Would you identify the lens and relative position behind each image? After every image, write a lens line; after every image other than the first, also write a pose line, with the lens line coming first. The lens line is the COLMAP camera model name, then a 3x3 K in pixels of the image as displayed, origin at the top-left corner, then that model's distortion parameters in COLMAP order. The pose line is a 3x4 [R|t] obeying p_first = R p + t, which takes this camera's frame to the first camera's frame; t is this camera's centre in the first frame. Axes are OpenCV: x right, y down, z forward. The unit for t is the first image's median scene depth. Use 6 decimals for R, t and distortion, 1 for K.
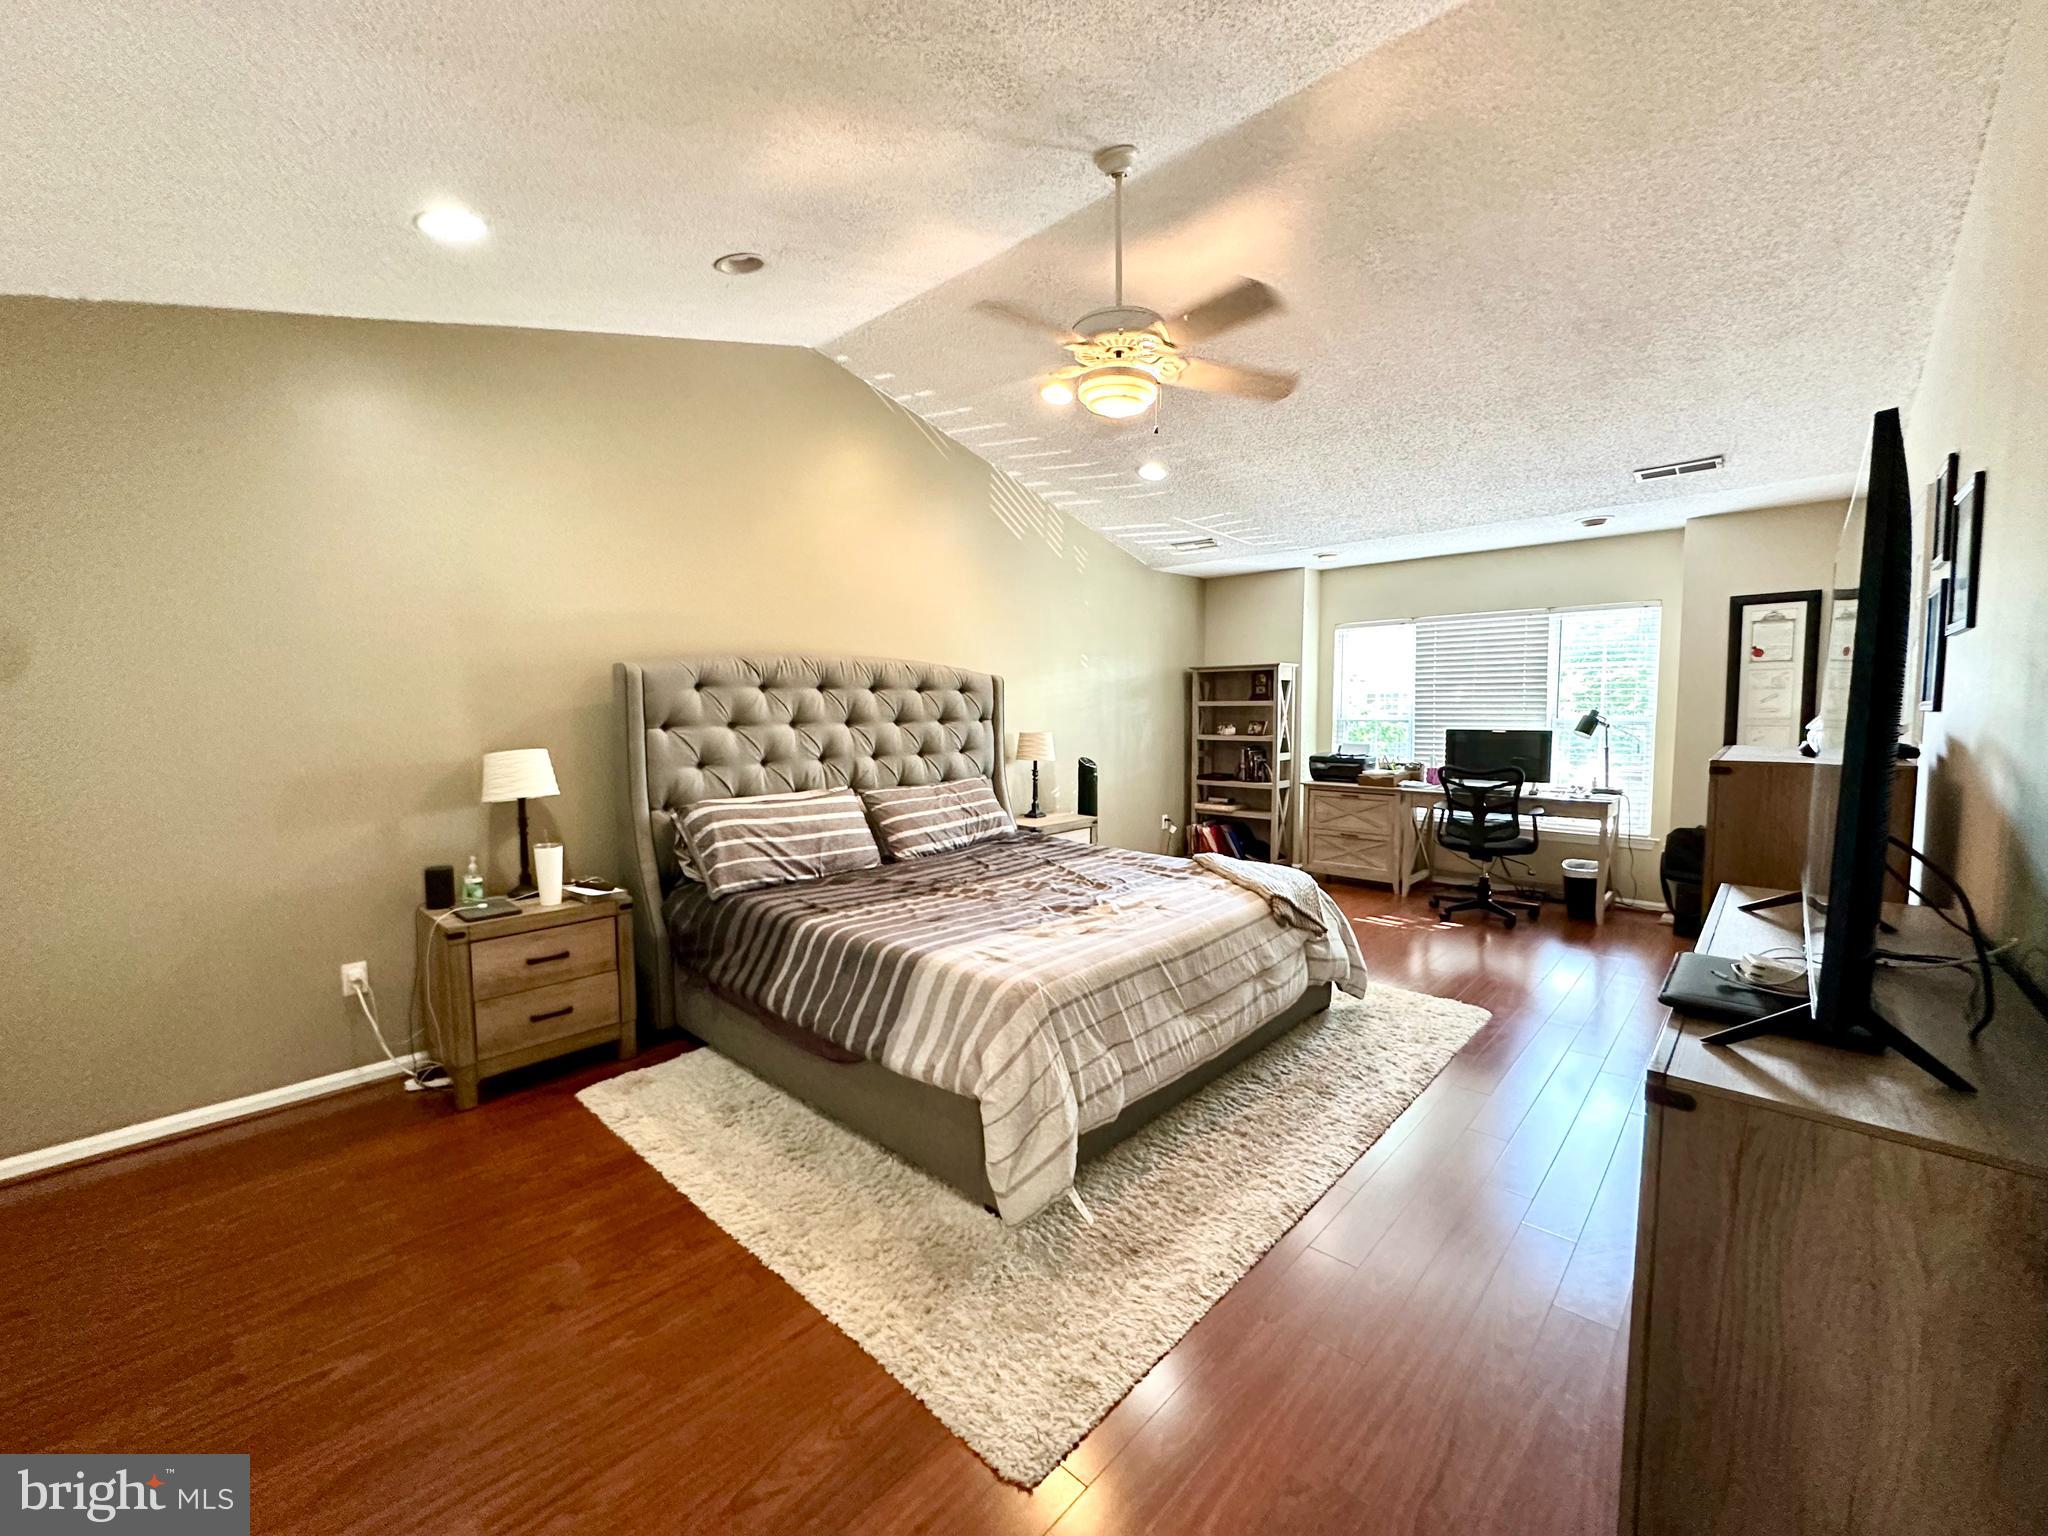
lens RADIAL K [[824.3, 0, 1022.5], [0, 824.3, 759.1], [0, 0, 1]] dist [-0.000029, 0.000214]
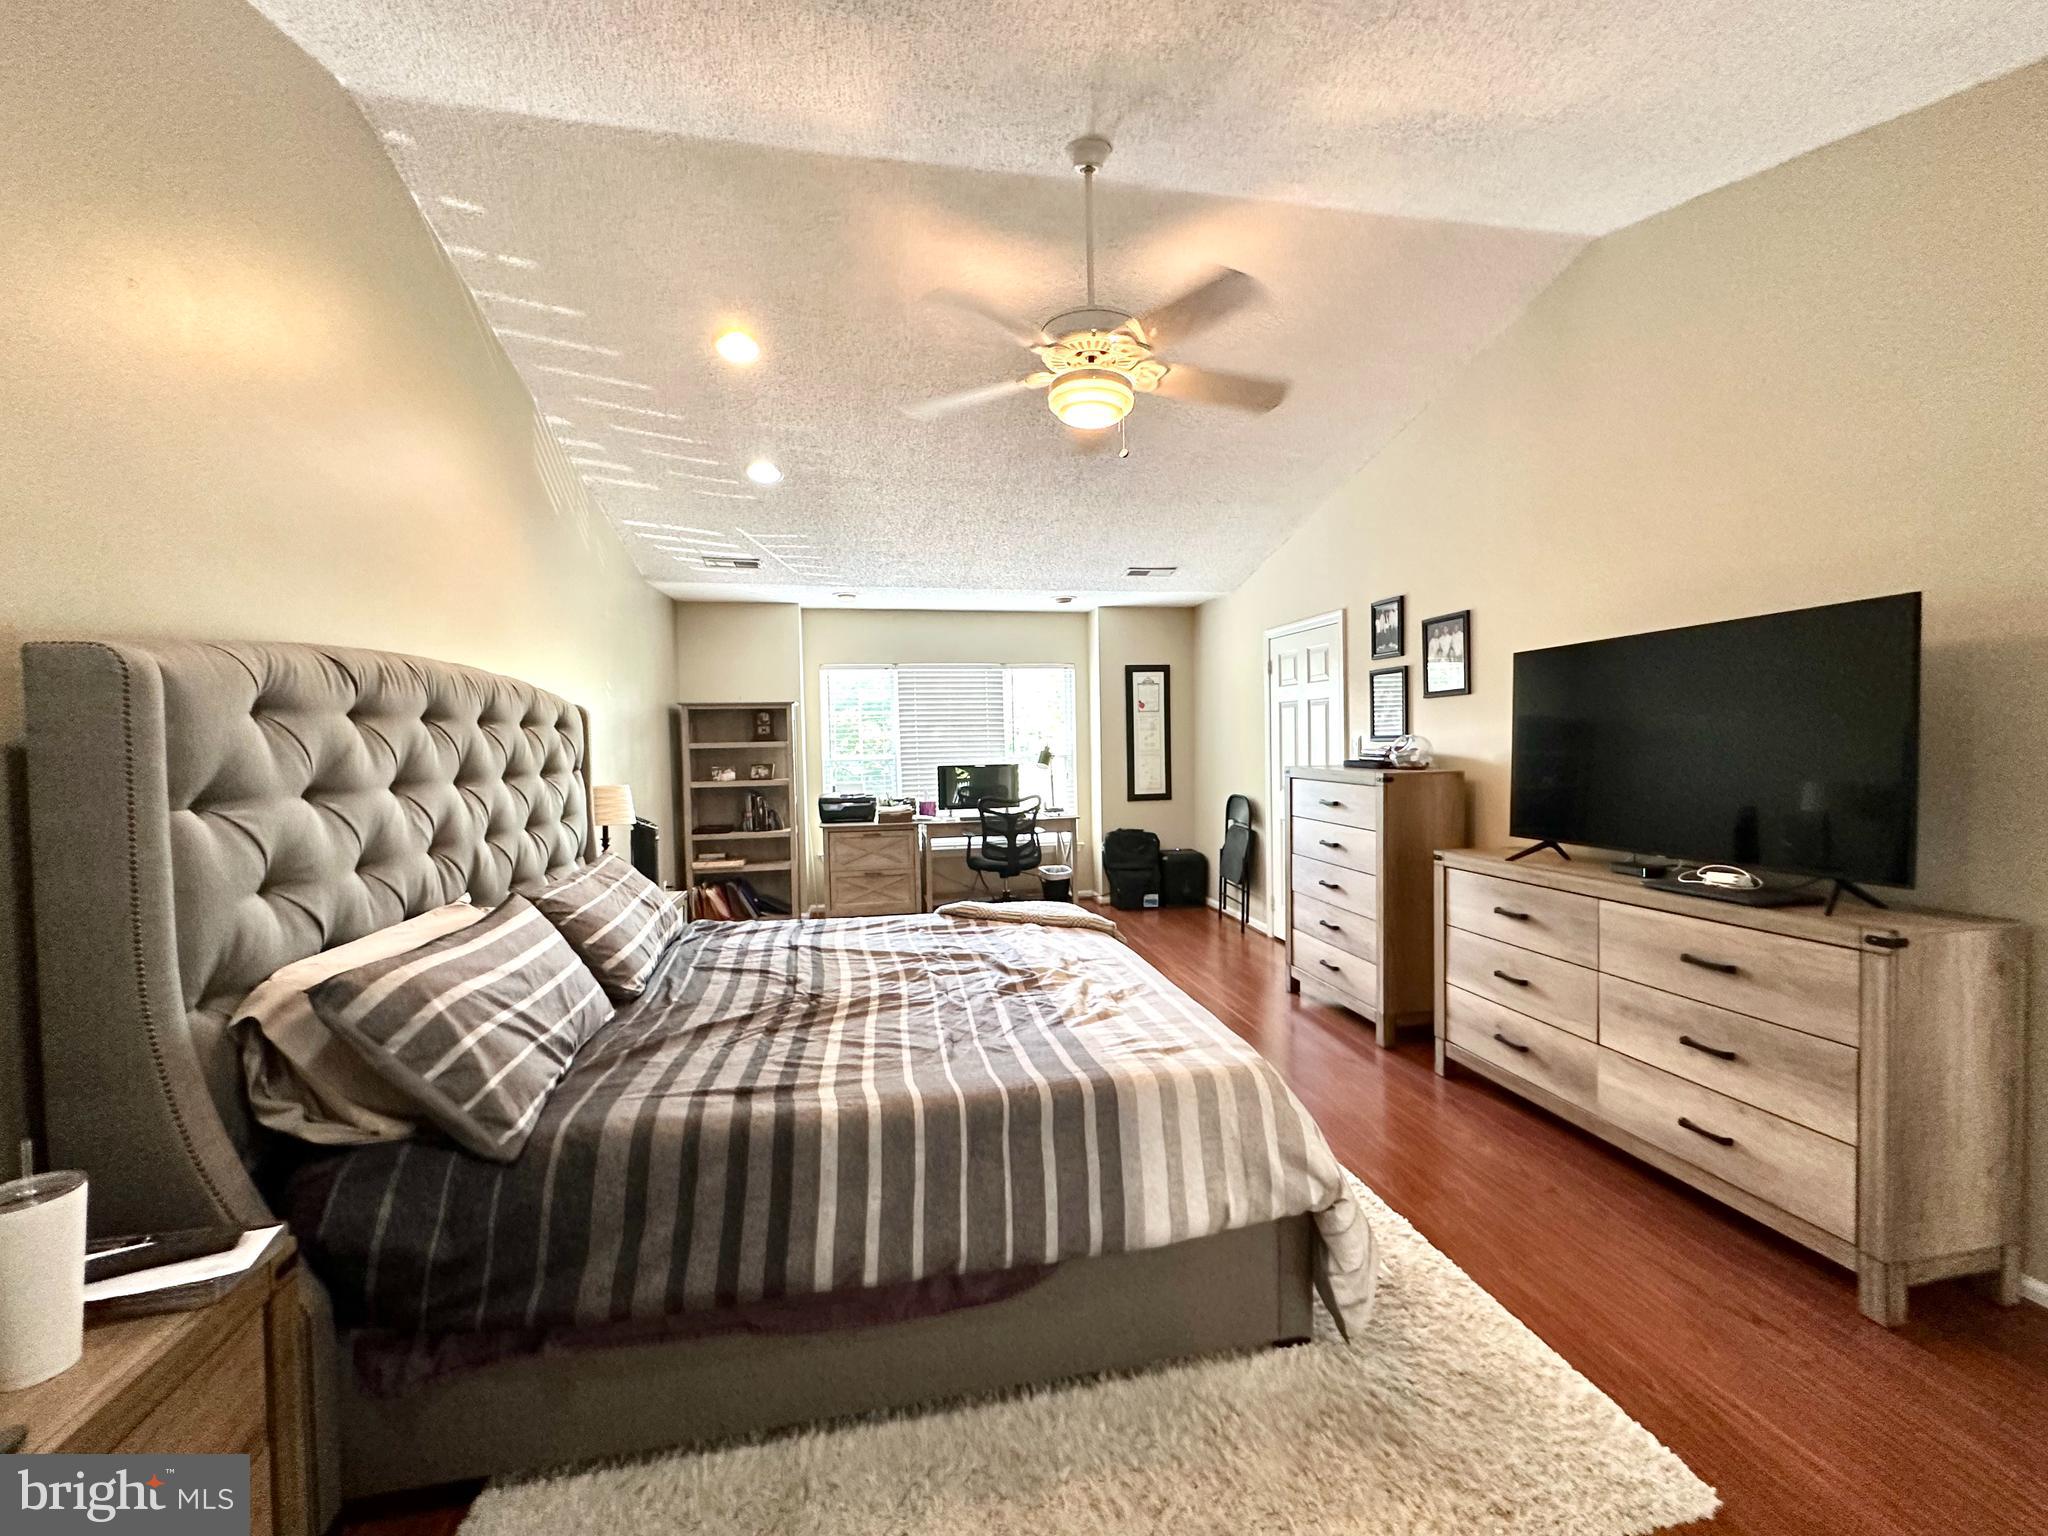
lens RADIAL K [[824.3, 0, 1022.5], [0, 824.3, 759.1], [0, 0, 1]] dist [-0.000029, 0.000214]
pose [[0.586143, -0.023850, 0.809856, -0.380606], [0.067224, 0.997552, -0.019276, -0.019317], [-0.807414, 0.065741, 0.586312, 0.307236]]
